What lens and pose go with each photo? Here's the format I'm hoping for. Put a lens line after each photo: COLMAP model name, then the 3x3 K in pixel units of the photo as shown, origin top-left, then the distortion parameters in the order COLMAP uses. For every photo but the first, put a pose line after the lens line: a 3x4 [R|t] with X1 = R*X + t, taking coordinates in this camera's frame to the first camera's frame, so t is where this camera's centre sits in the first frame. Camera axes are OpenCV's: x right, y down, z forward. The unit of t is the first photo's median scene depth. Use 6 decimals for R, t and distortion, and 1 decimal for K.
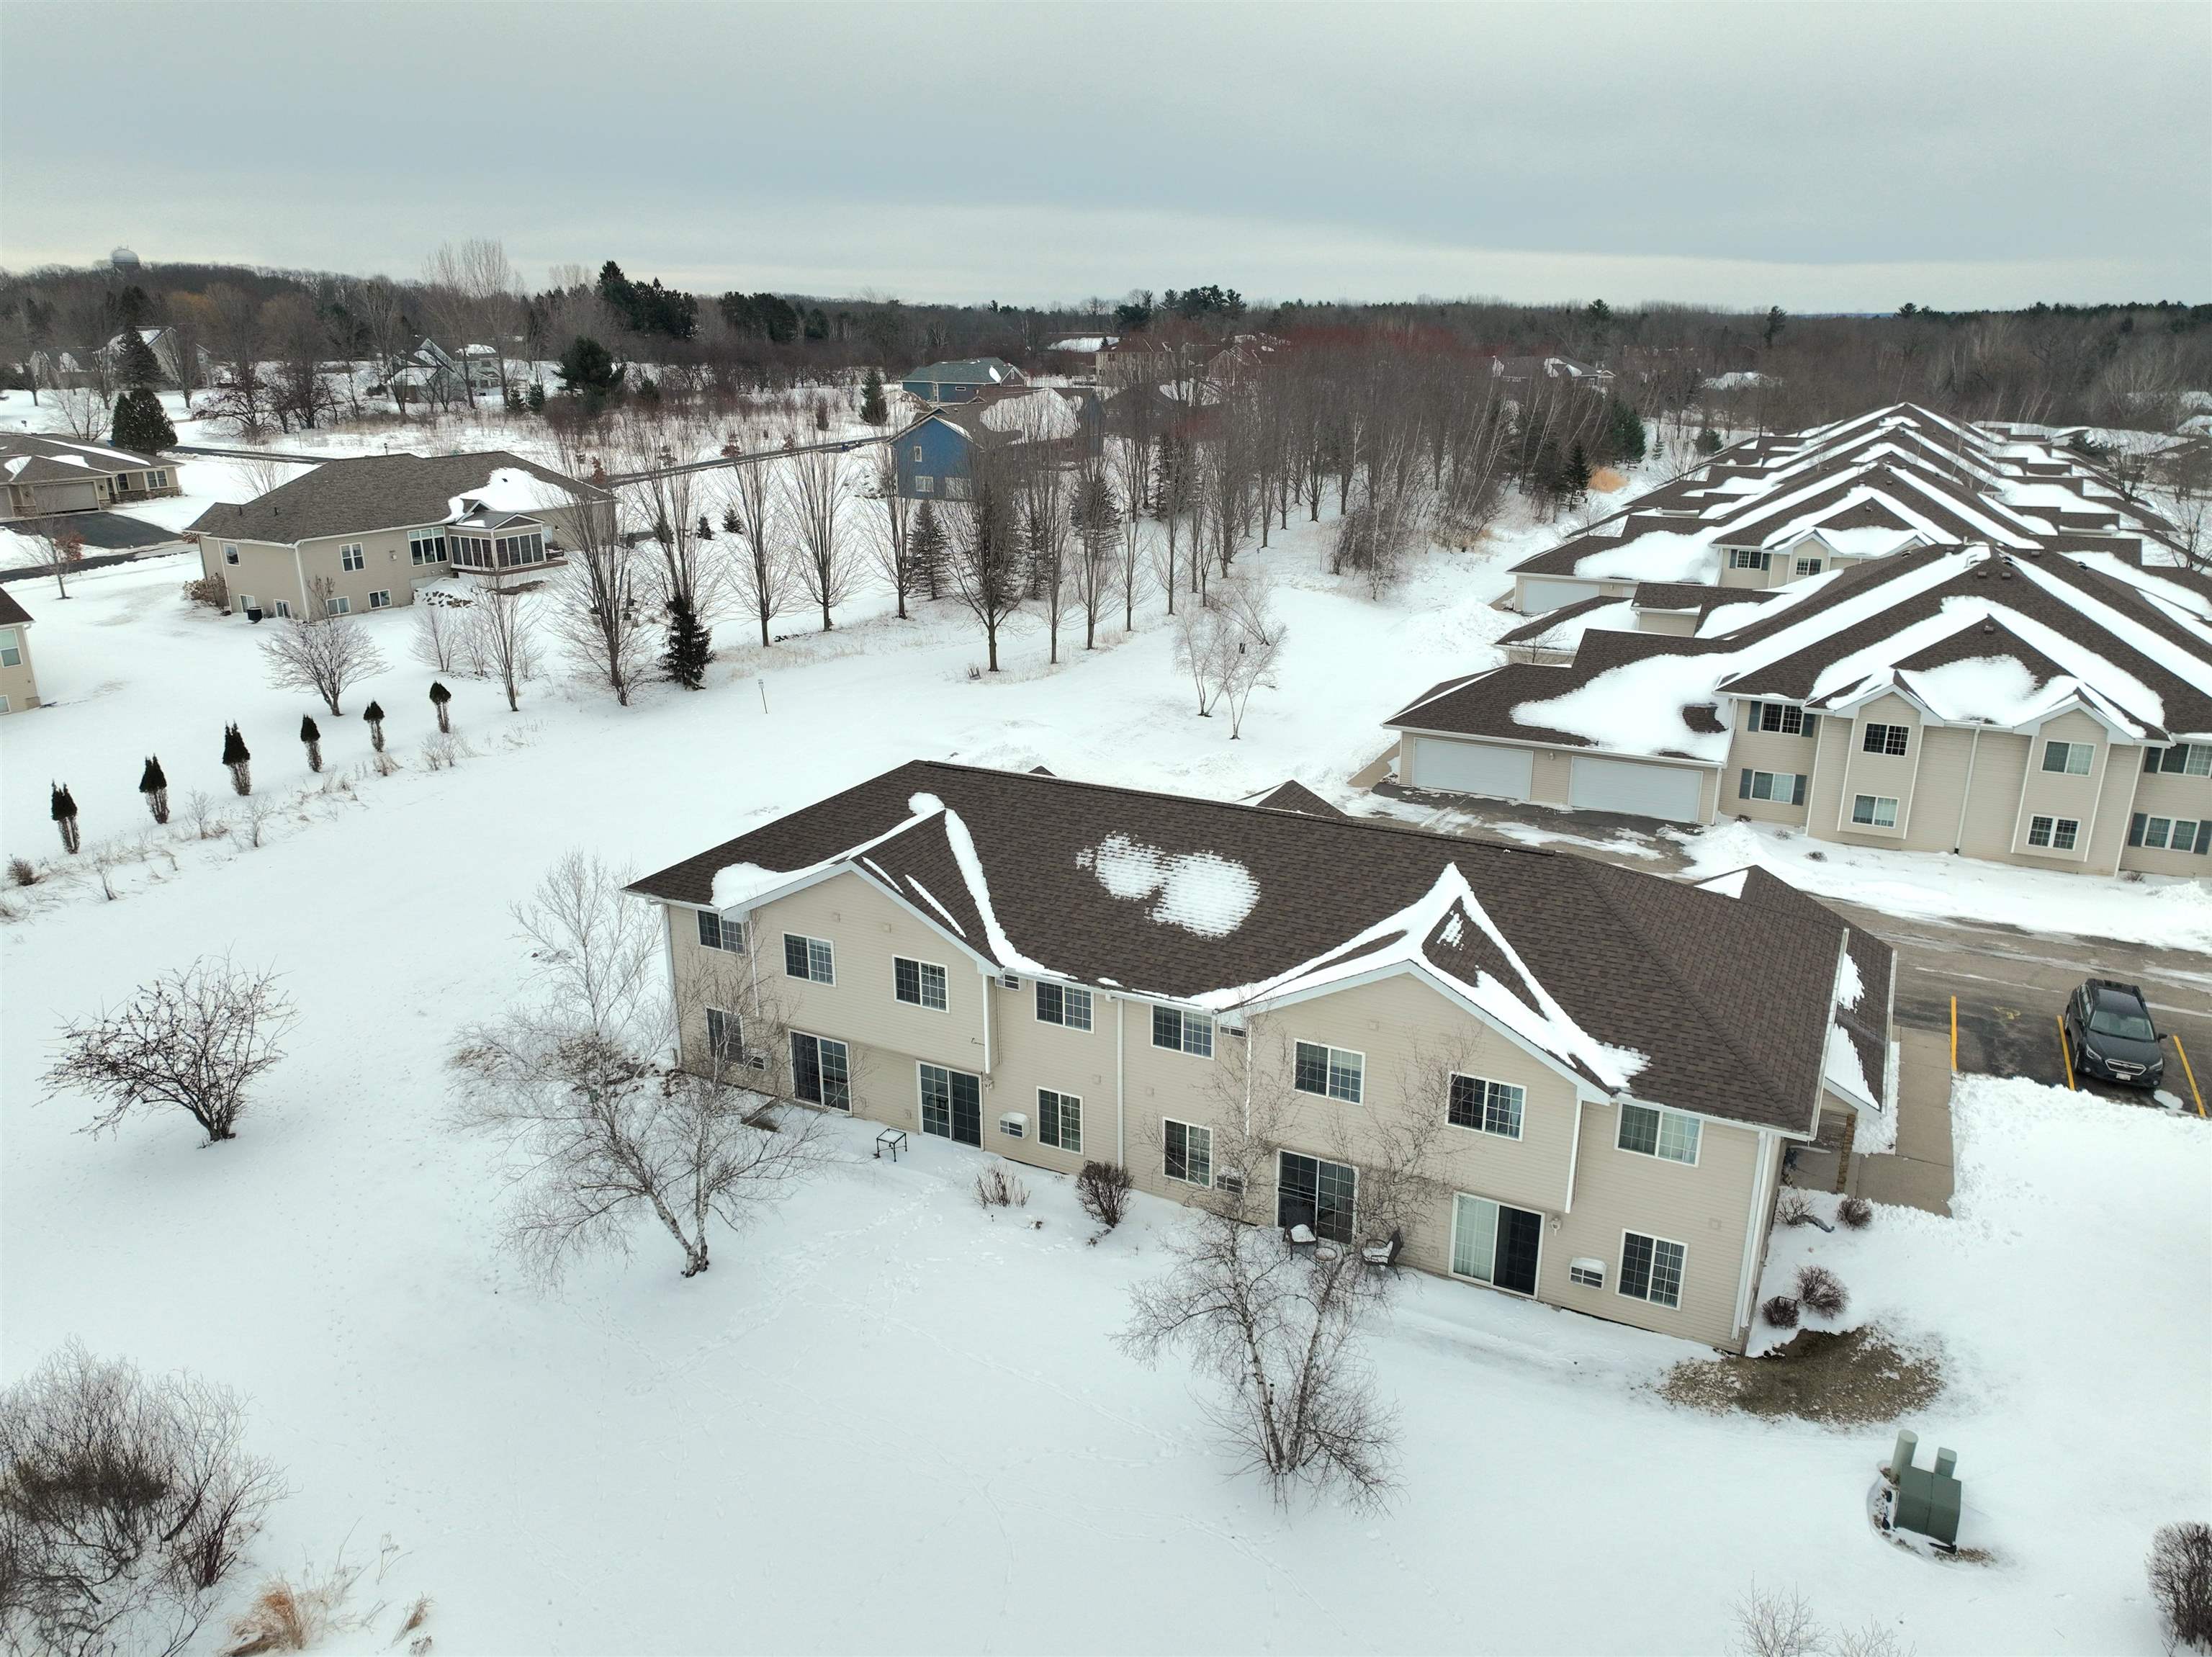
lens RADIAL K [[1547.9, 0, 1106.0], [0, 1547.9, 828.5], [0, 0, 1]] dist [0.004705, 0.001334]
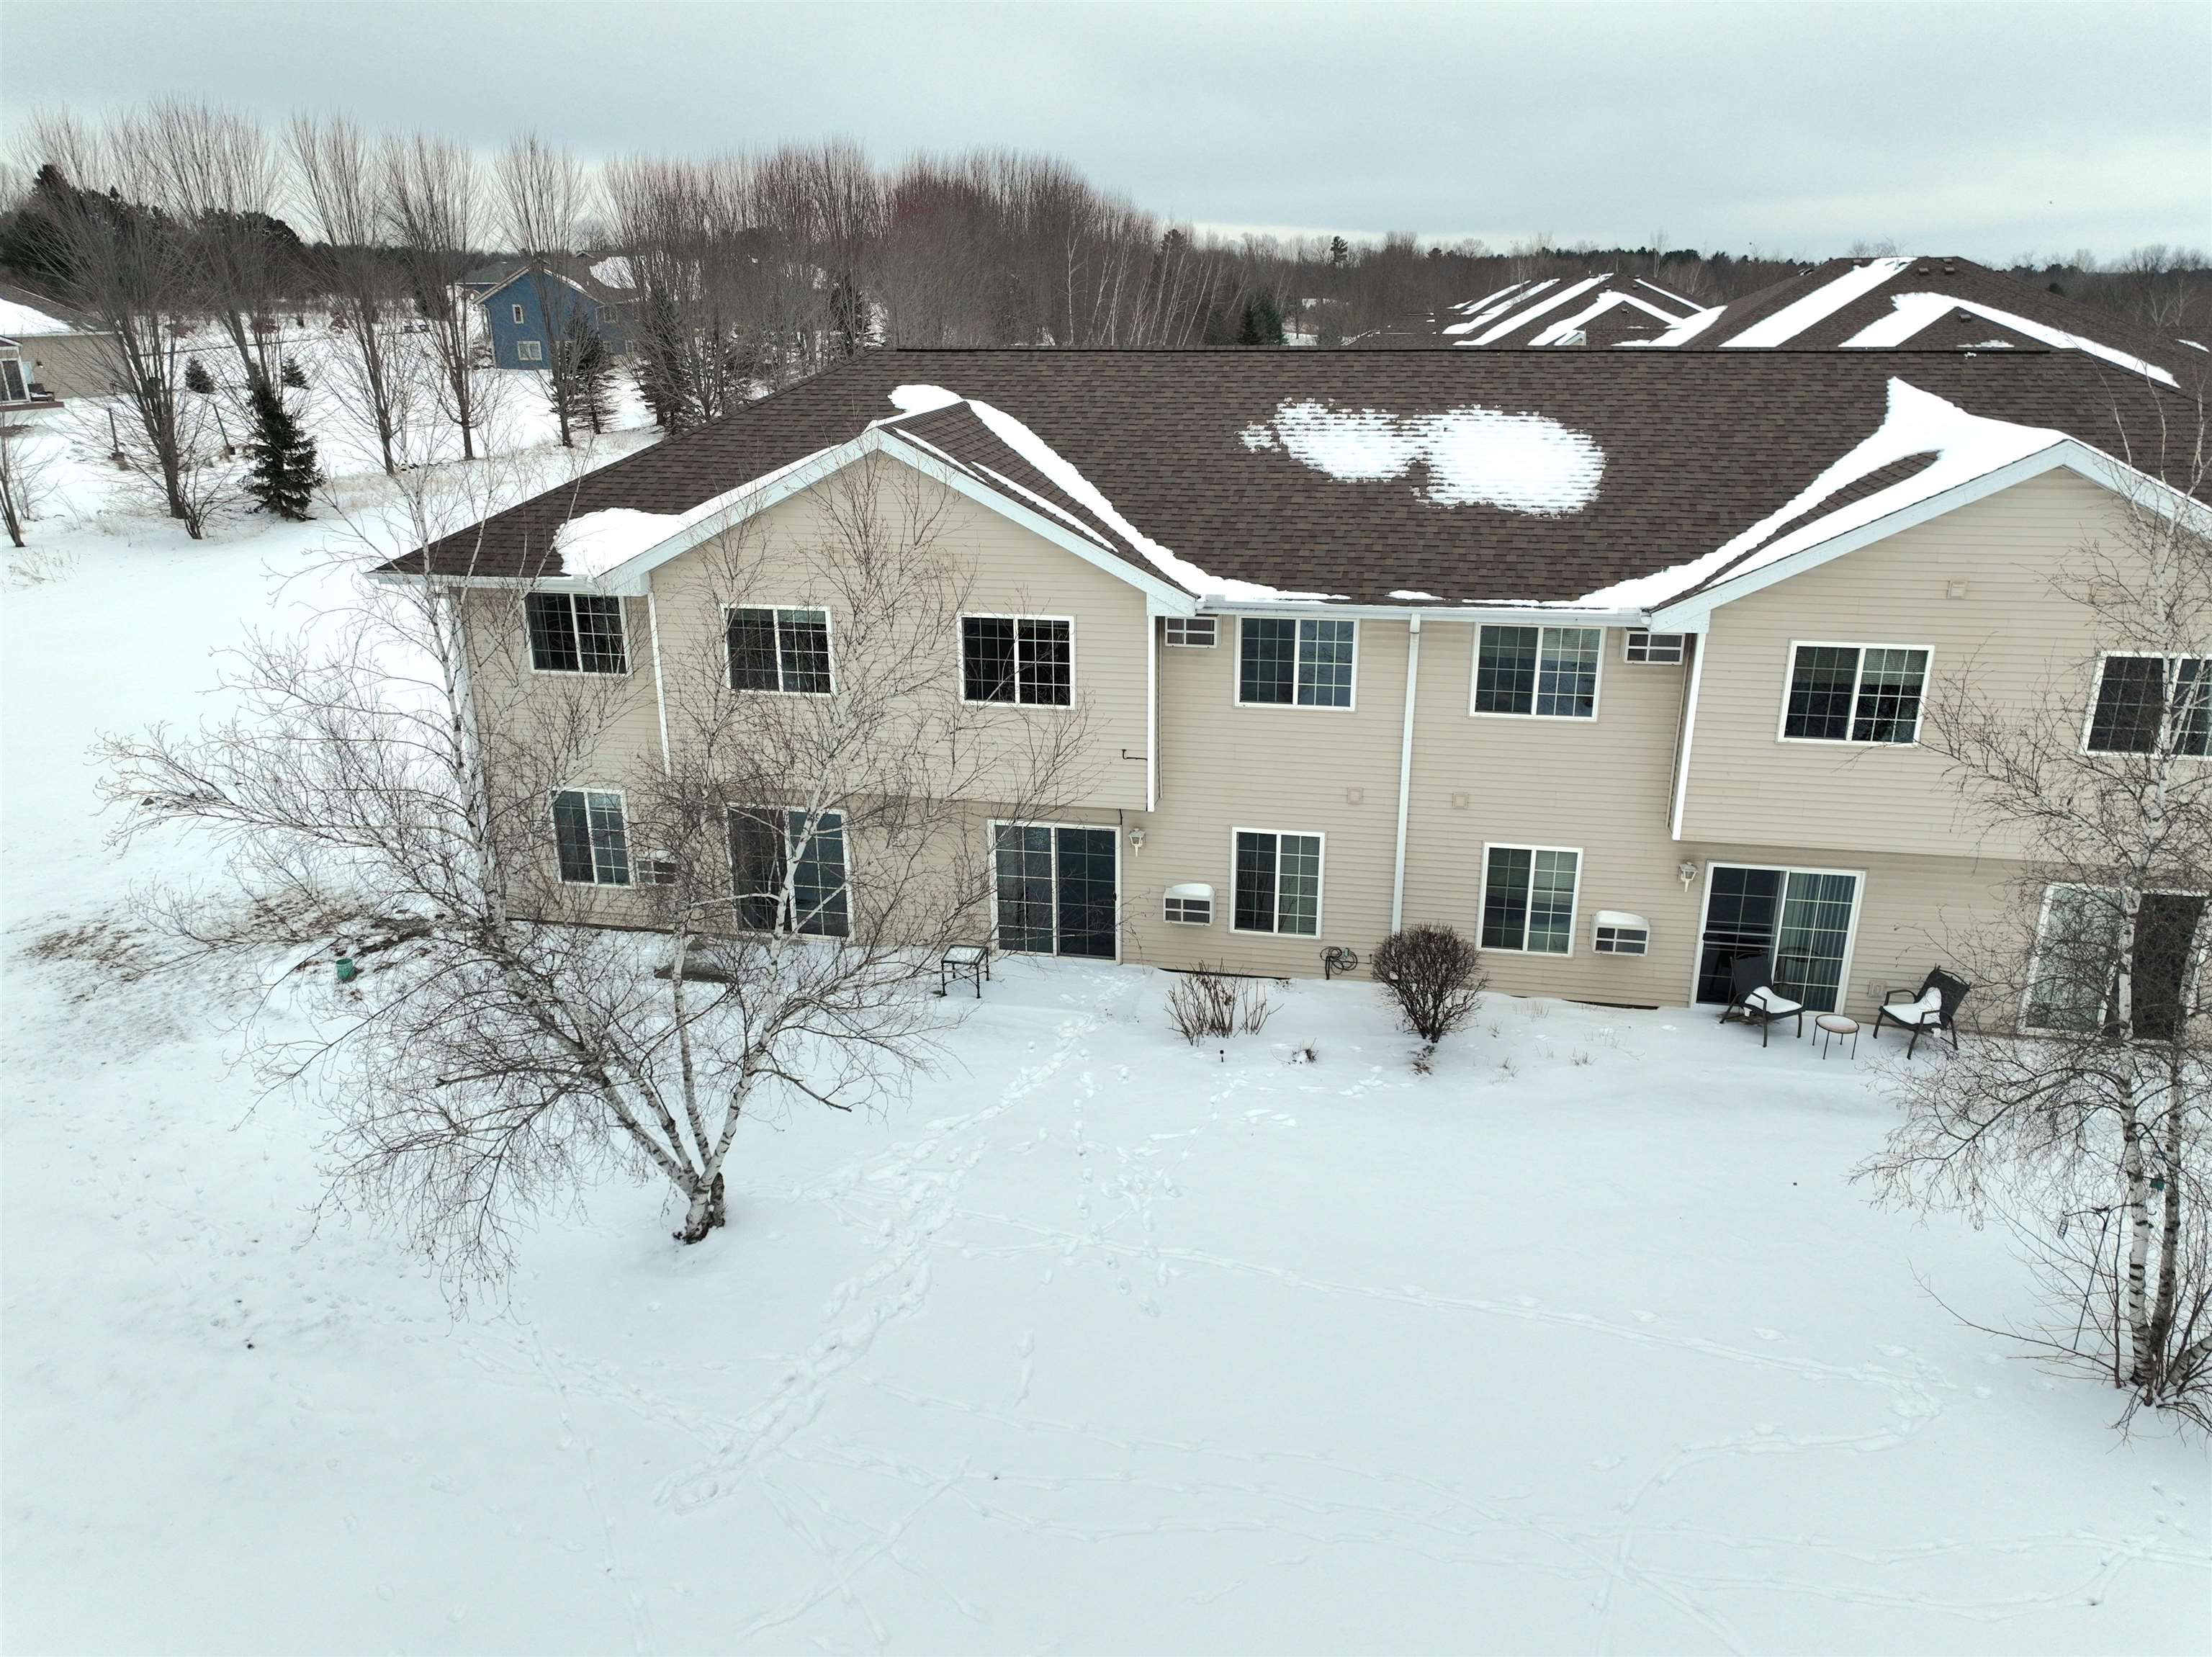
lens RADIAL K [[1548.7, 0, 1106.0], [0, 1548.7, 828.5], [0, 0, 1]] dist [-0.040419, 0.061695]
pose [[0.960857, -0.091076, 0.261646, -0.232876], [0.086330, 0.995827, 0.029603, 0.143095], [-0.263250, -0.005856, 0.964710, 0.457723]]
